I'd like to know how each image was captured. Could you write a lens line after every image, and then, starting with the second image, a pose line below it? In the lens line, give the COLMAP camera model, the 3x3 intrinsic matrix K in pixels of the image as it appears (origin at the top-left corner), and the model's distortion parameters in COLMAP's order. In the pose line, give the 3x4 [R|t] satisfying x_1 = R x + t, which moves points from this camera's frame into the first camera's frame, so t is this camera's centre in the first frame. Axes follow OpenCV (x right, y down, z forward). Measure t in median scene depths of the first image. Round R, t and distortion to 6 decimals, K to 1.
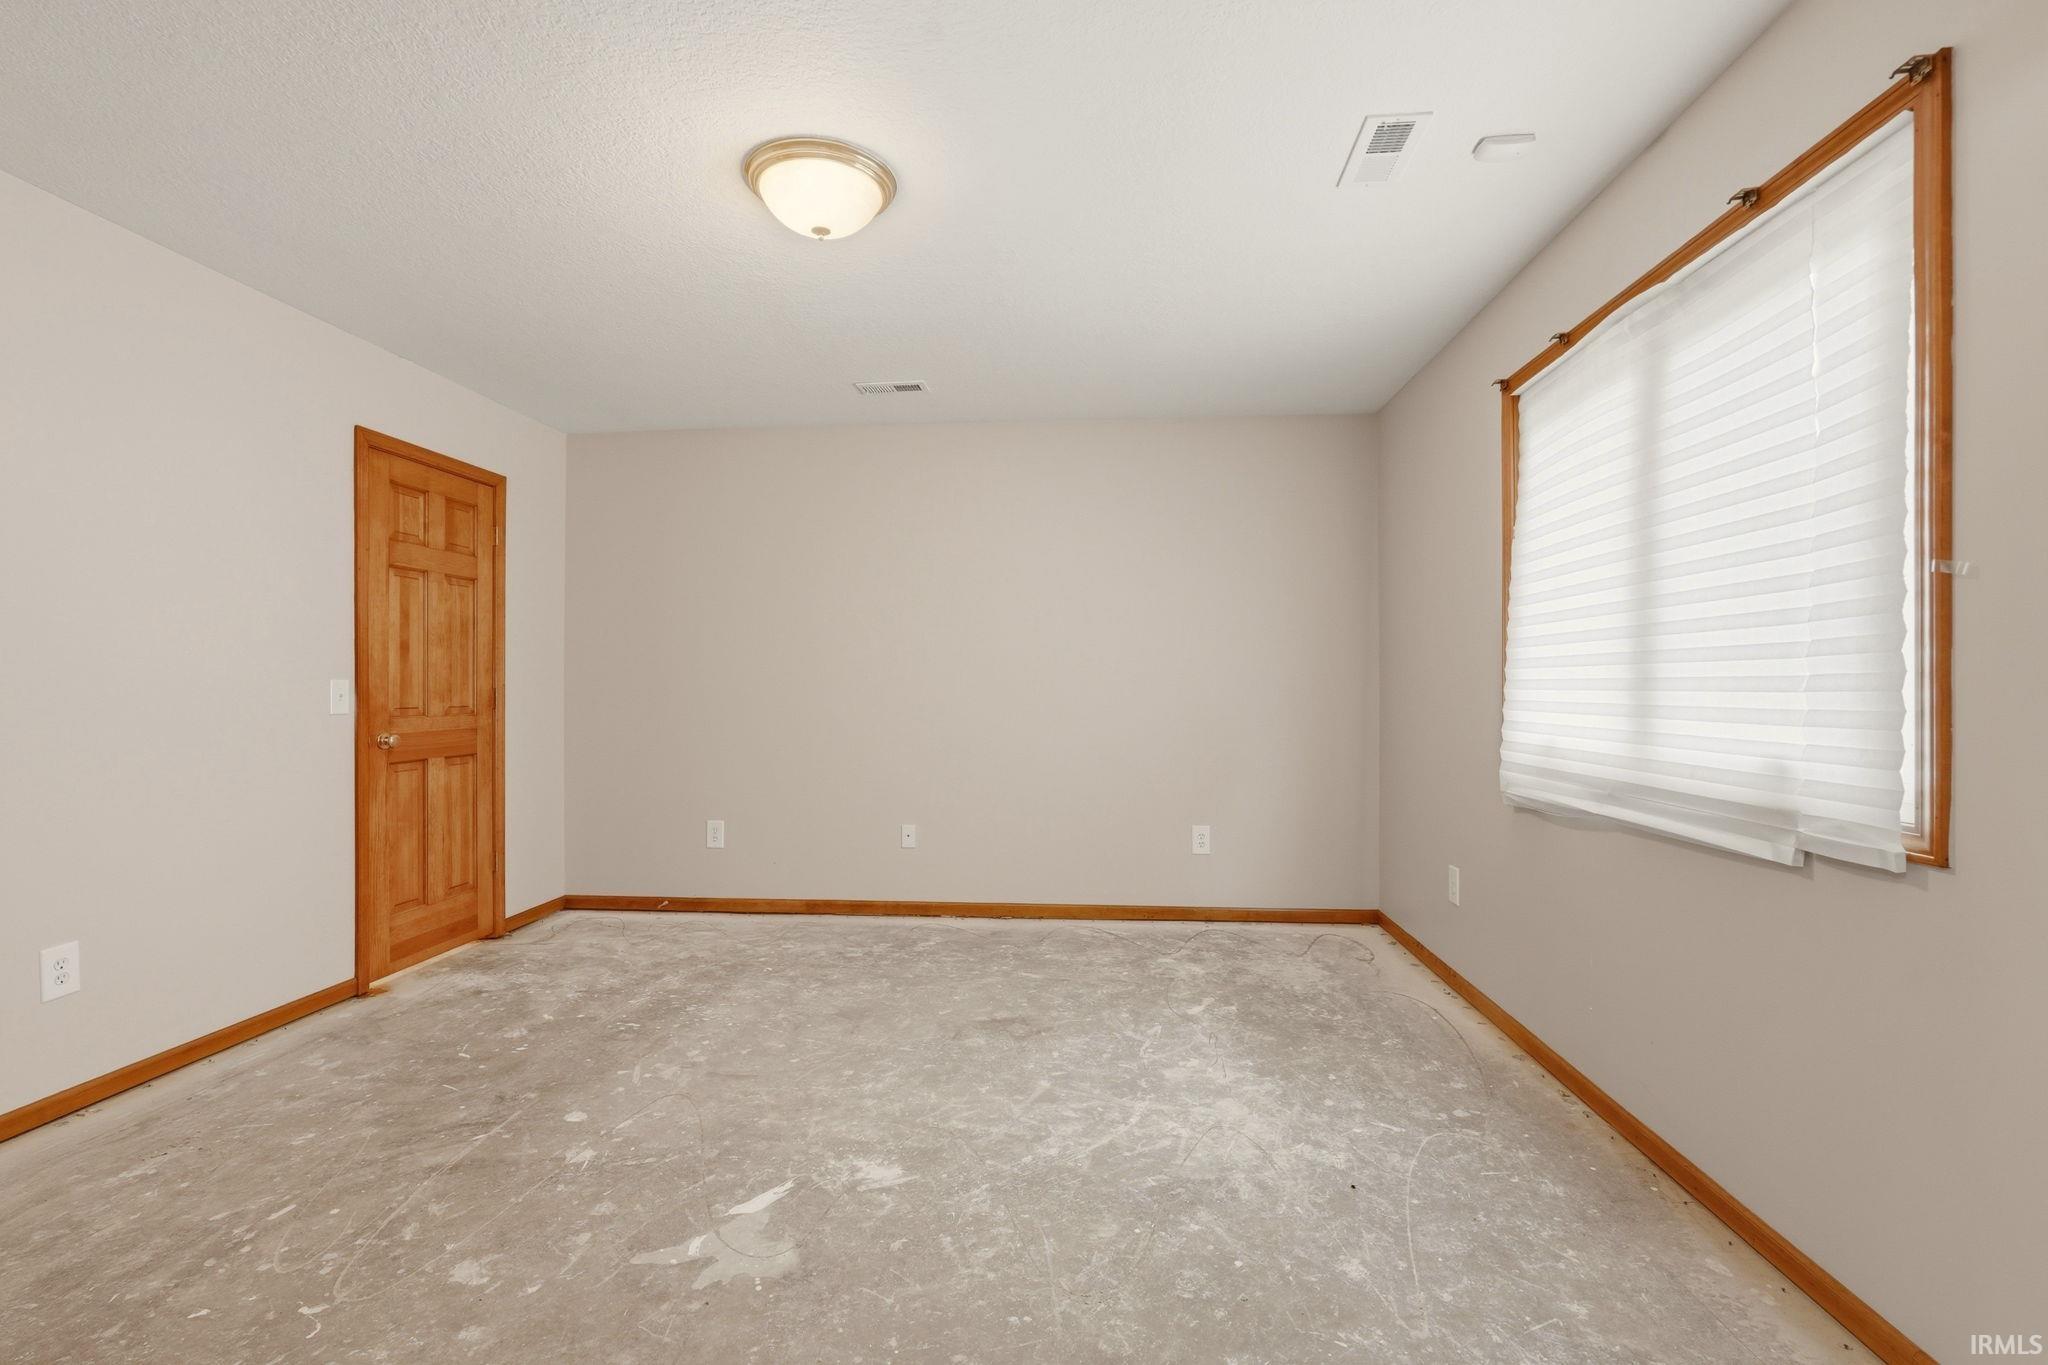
lens RADIAL K [[900.1, 0, 1022.9], [0, 900.1, 674.6], [0, 0, 1]] dist [-0.012614, 0.005925]
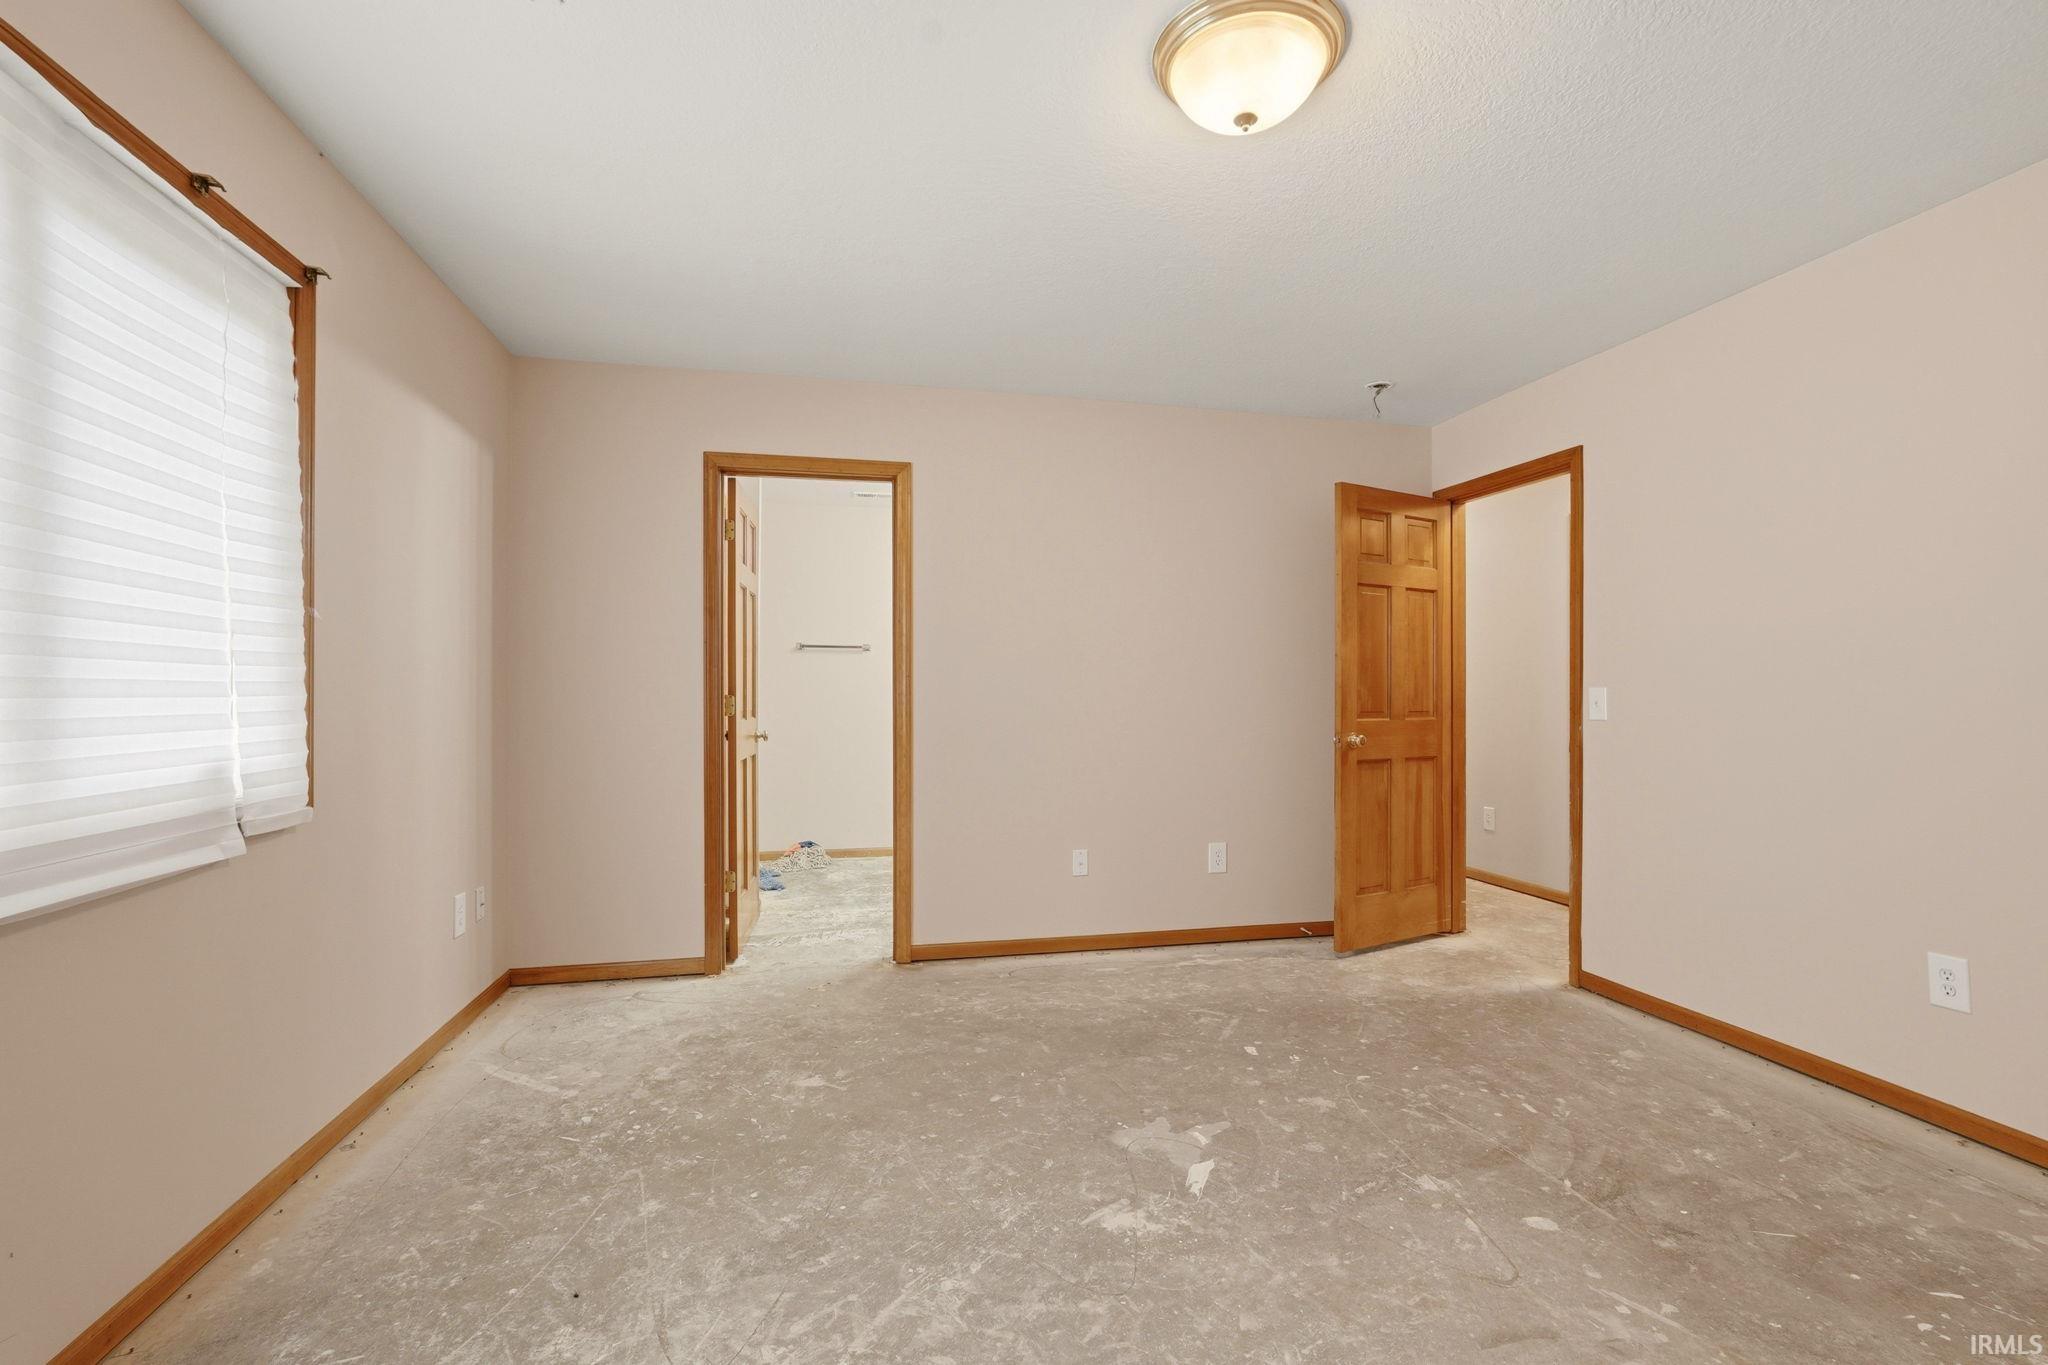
lens RADIAL K [[900.1, 0, 1025.4], [0, 900.1, 680.1], [0, 0, 1]] dist [-0.012614, 0.005925]
pose [[-0.954015, -0.004465, -0.299726, 0.220330], [0.003012, 0.999696, -0.024480, 0.023918], [0.299744, -0.024257, -0.953711, 1.901824]]
